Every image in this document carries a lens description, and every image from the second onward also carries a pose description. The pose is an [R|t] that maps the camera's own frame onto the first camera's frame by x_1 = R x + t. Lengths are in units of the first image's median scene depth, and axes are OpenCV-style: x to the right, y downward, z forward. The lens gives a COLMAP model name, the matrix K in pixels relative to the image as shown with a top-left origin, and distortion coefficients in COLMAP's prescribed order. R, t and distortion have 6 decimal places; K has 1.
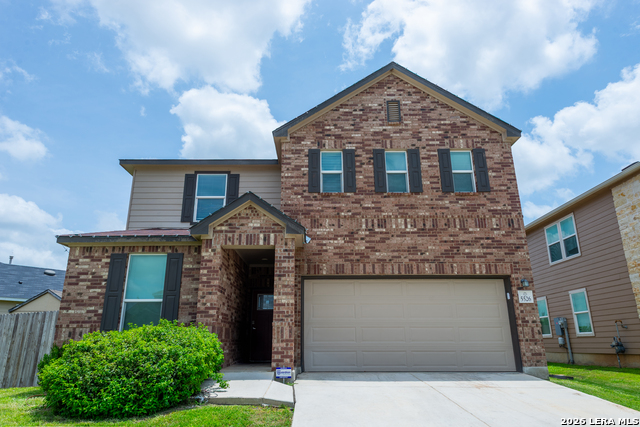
lens RADIAL K [[429.8, 0, 320.0], [0, 429.8, 213.5], [0, 0, 1]] dist [0.007075, 0.001029]
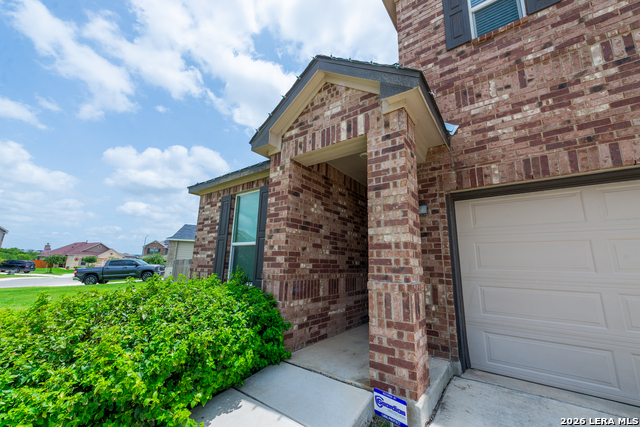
lens RADIAL K [[257.3, 0, 309.4], [0, 257.3, 213.7], [0, 0, 1]] dist [0.001348, -0.000254]
pose [[0.783080, -0.095945, -0.614475, 0.022566], [0.149802, 0.988037, 0.036632, 0.143755], [0.603610, -0.120735, 0.788085, 0.681446]]
